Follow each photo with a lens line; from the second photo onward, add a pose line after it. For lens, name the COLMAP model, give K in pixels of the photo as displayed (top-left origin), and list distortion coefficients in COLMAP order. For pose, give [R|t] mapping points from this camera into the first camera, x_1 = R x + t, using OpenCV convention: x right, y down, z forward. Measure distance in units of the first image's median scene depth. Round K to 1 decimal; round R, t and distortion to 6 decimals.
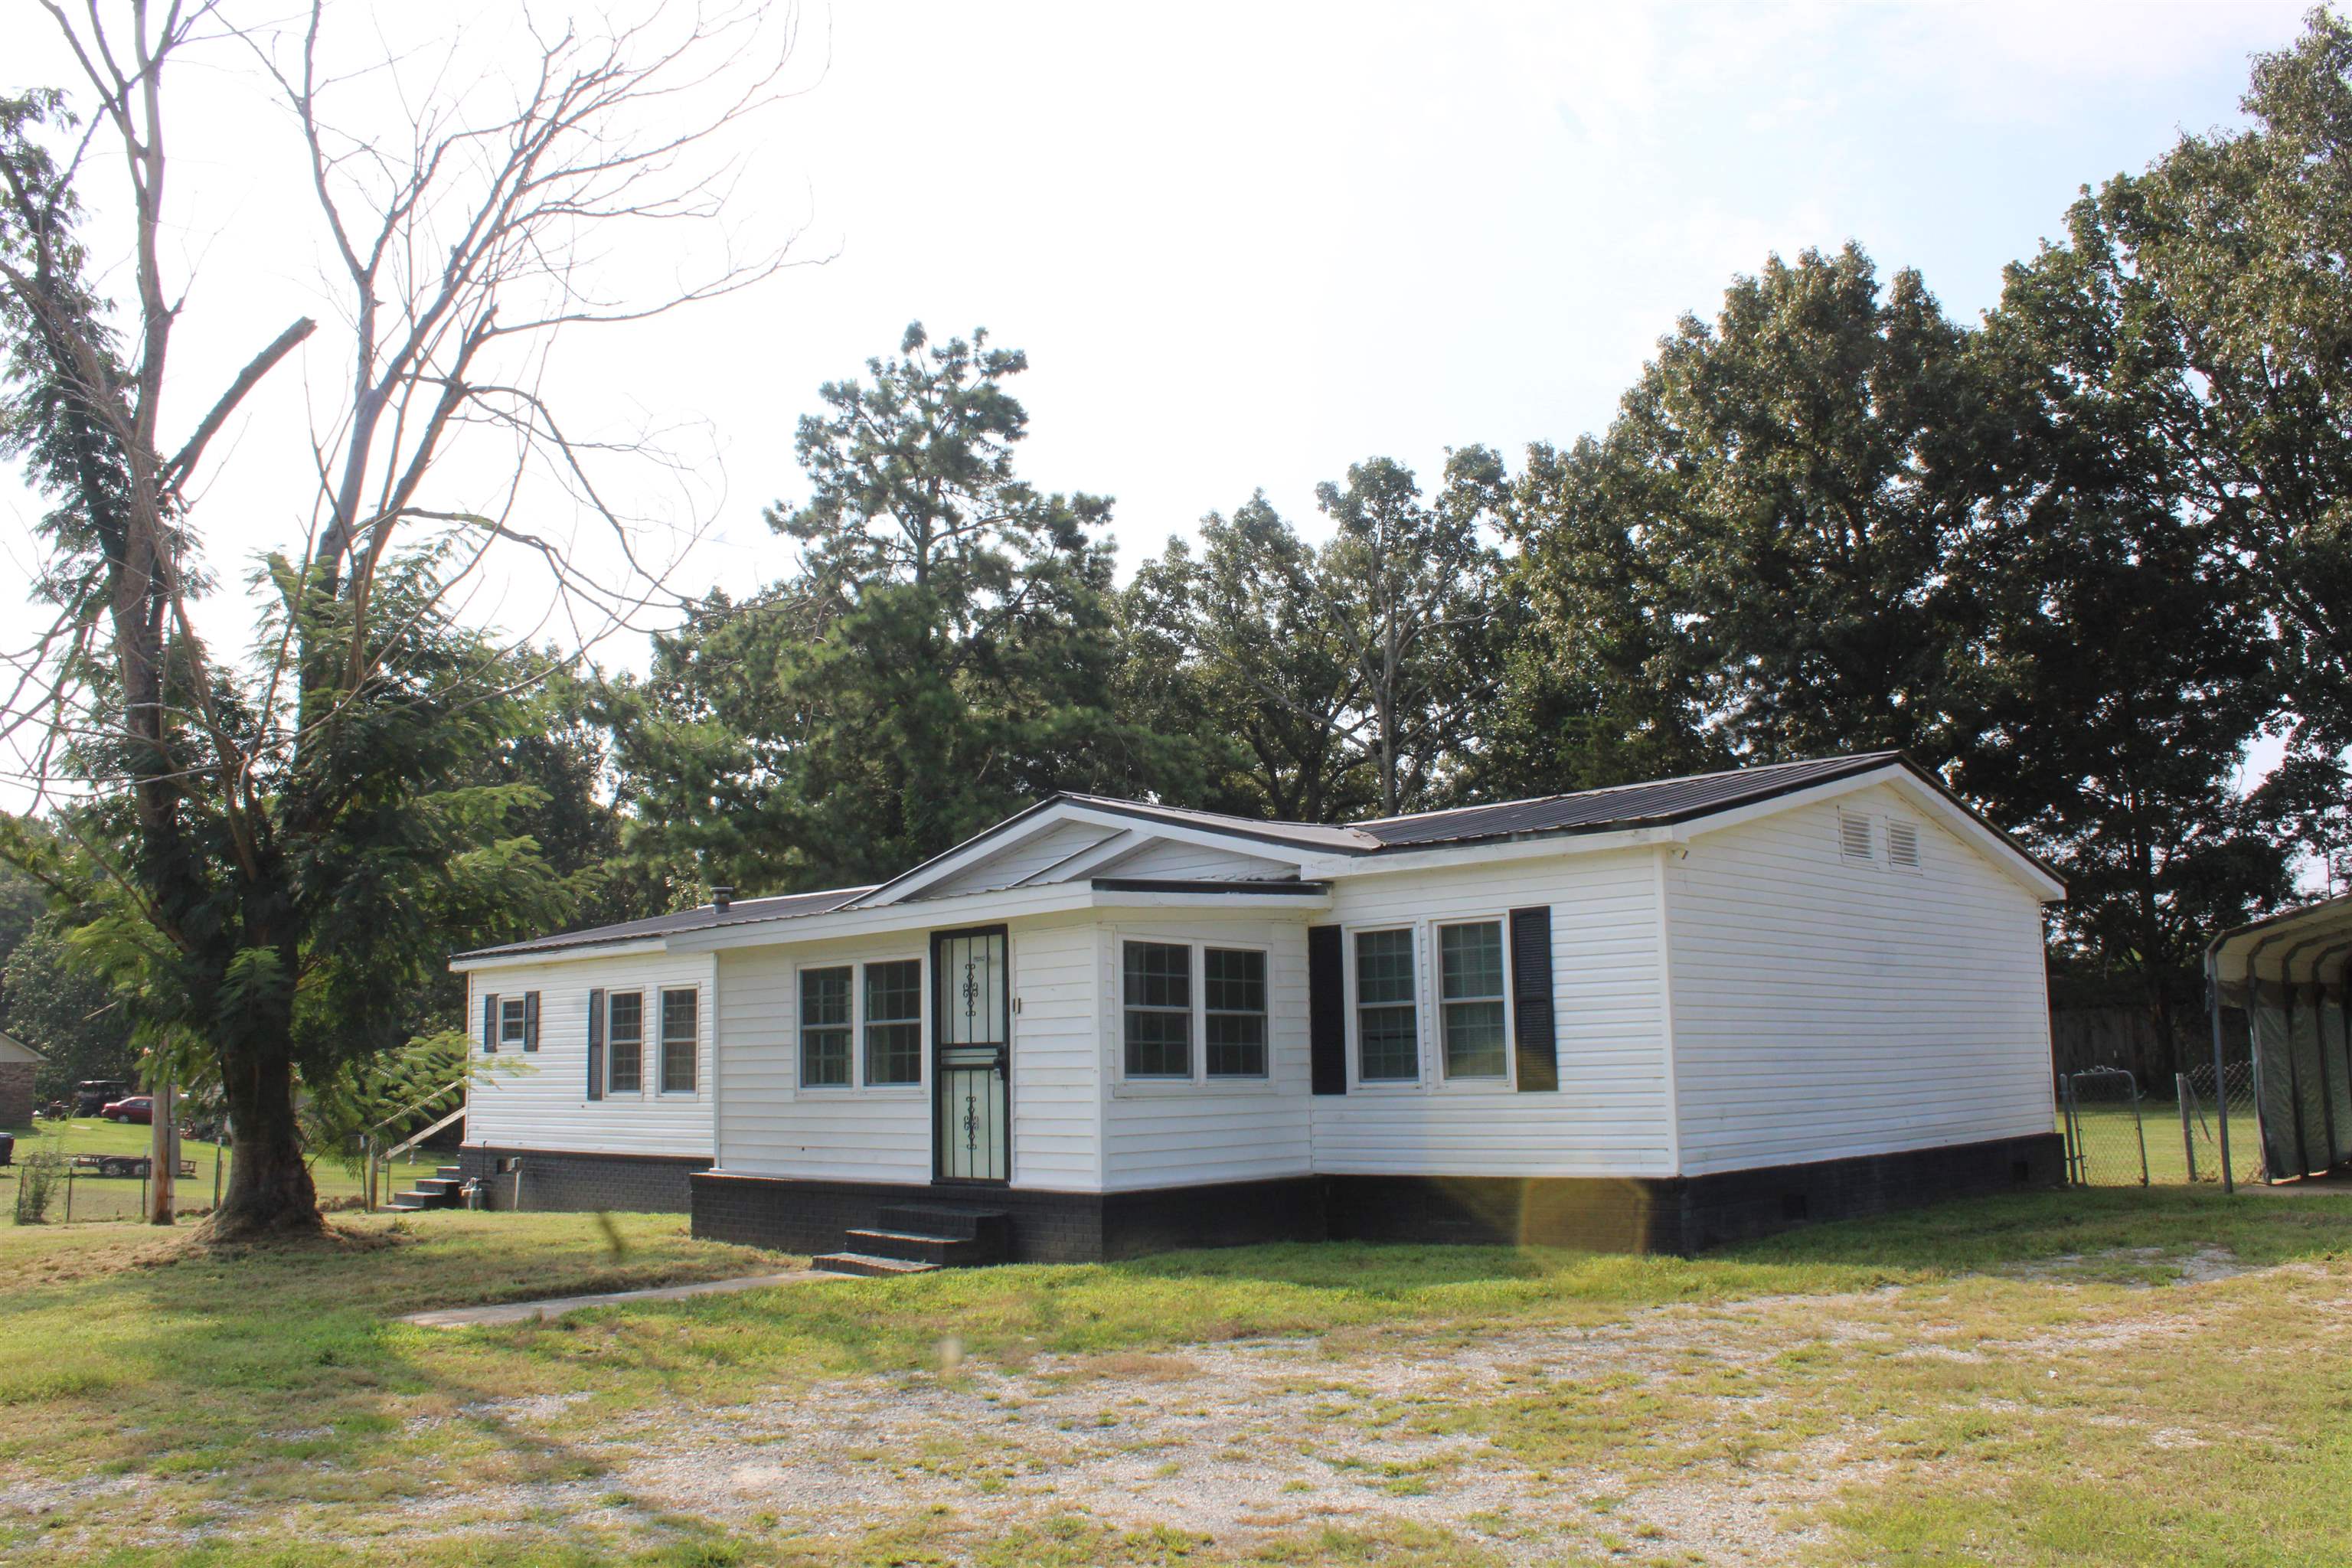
lens RADIAL K [[1953.3, 0, 1176.0], [0, 1953.3, 784.0], [0, 0, 1]] dist [-0.190951, 0.184145]
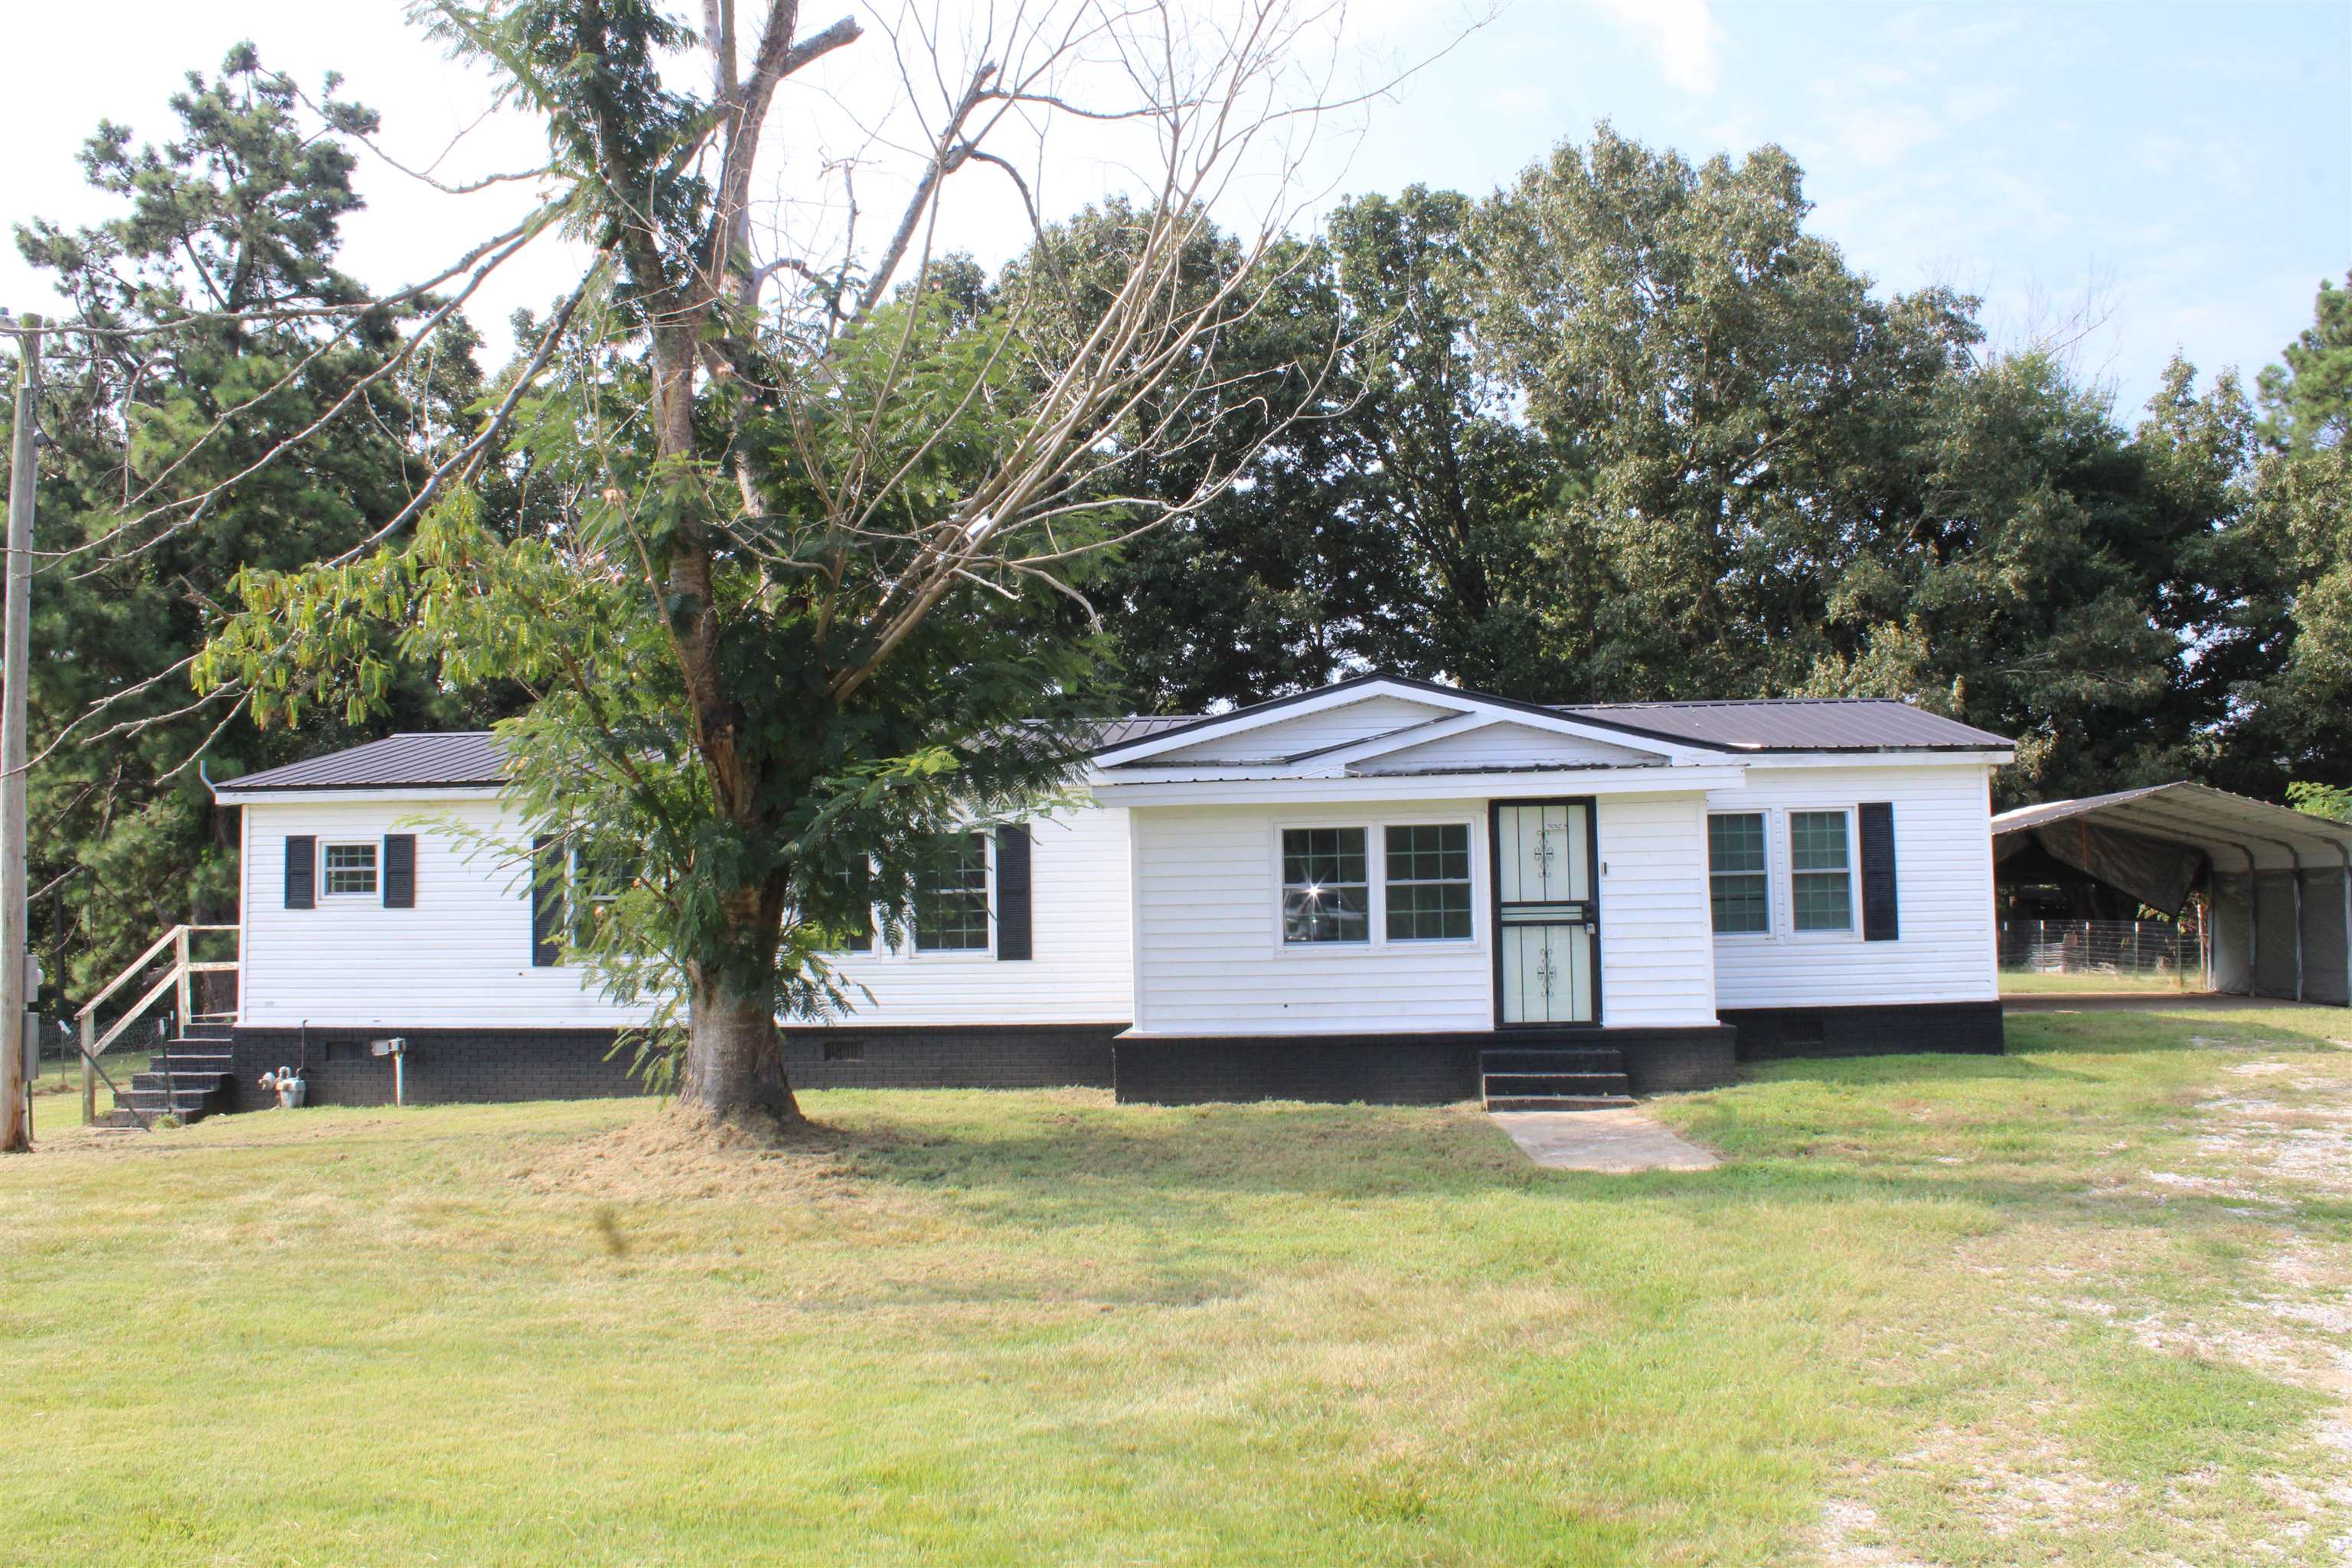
lens RADIAL K [[1953.3, 0, 1176.0], [0, 1953.3, 784.0], [0, 0, 1]] dist [-0.190951, 0.184145]
pose [[0.771987, 0.048628, 0.633775, -0.966574], [-0.092220, 0.995088, 0.035981, 0.045564], [-0.628913, -0.086223, 0.772680, 0.277427]]
